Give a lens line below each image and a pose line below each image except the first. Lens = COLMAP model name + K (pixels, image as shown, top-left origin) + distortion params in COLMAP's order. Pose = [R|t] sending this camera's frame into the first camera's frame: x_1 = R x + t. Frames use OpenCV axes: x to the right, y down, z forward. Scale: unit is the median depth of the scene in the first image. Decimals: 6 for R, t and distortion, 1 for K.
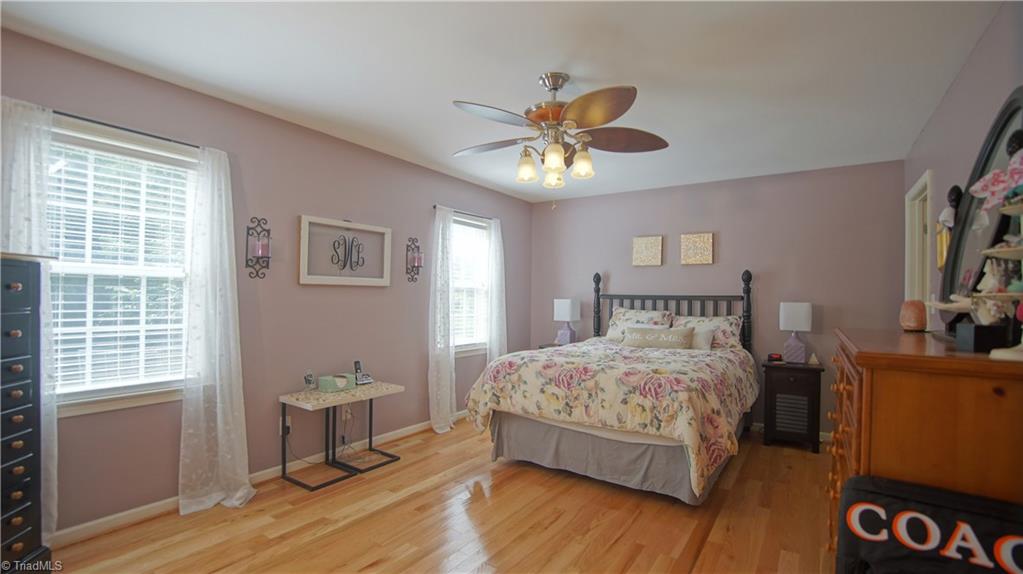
lens RADIAL K [[455.0, 0, 509.0], [0, 455.0, 294.8], [0, 0, 1]] dist [-0.039731, 0.008811]
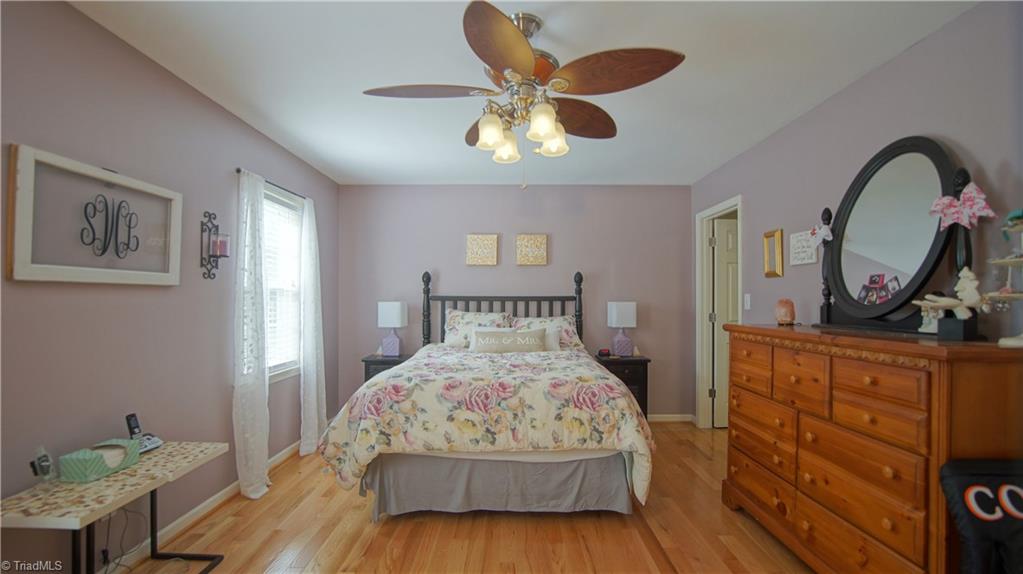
lens RADIAL K [[455.0, 0, 509.0], [0, 455.0, 294.8], [0, 0, 1]] dist [-0.039731, 0.008811]
pose [[0.825592, -0.006270, 0.564233, -0.271076], [0.006821, 0.999976, 0.001131, -0.004346], [-0.564227, 0.002915, 0.825615, 0.270928]]
